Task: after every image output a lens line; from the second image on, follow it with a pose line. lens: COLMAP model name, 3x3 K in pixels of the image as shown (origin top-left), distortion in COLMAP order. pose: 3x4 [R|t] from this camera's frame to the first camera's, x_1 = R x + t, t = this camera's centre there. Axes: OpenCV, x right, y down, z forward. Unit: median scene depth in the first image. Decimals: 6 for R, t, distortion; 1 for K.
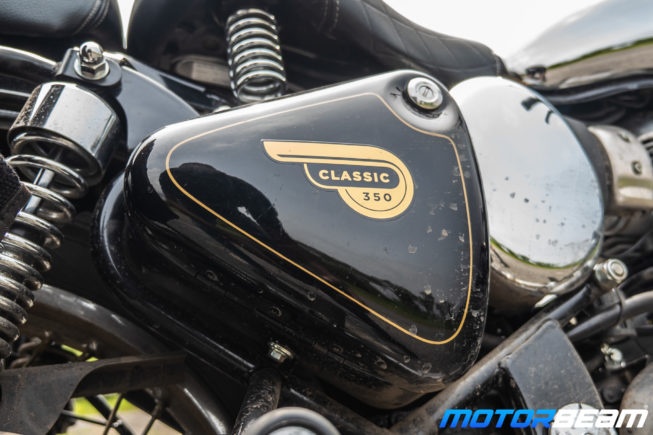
lens RADIAL K [[522.0, 0, 326.5], [0, 522.0, 217.5], [0, 0, 1]] dist [-0.000288, -0.000239]
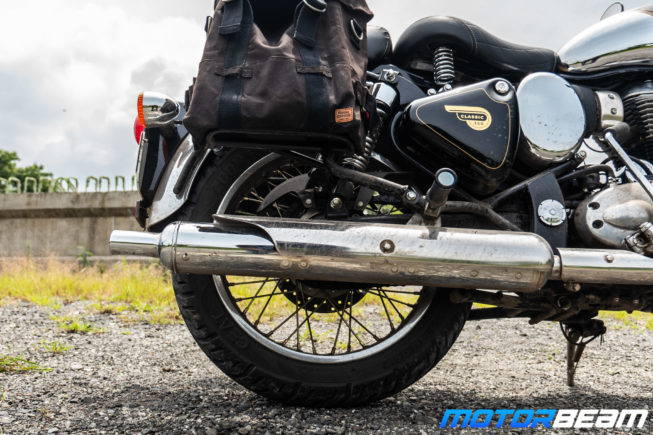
lens RADIAL K [[502.8, 0, 326.5], [0, 502.8, 217.5], [0, 0, 1]] dist [-0.003786, -0.001012]
pose [[0.943568, 0.089564, -0.318840, 0.221893], [-0.030134, 0.981962, 0.186660, -0.017216], [0.329806, -0.166518, 0.929247, -2.049438]]
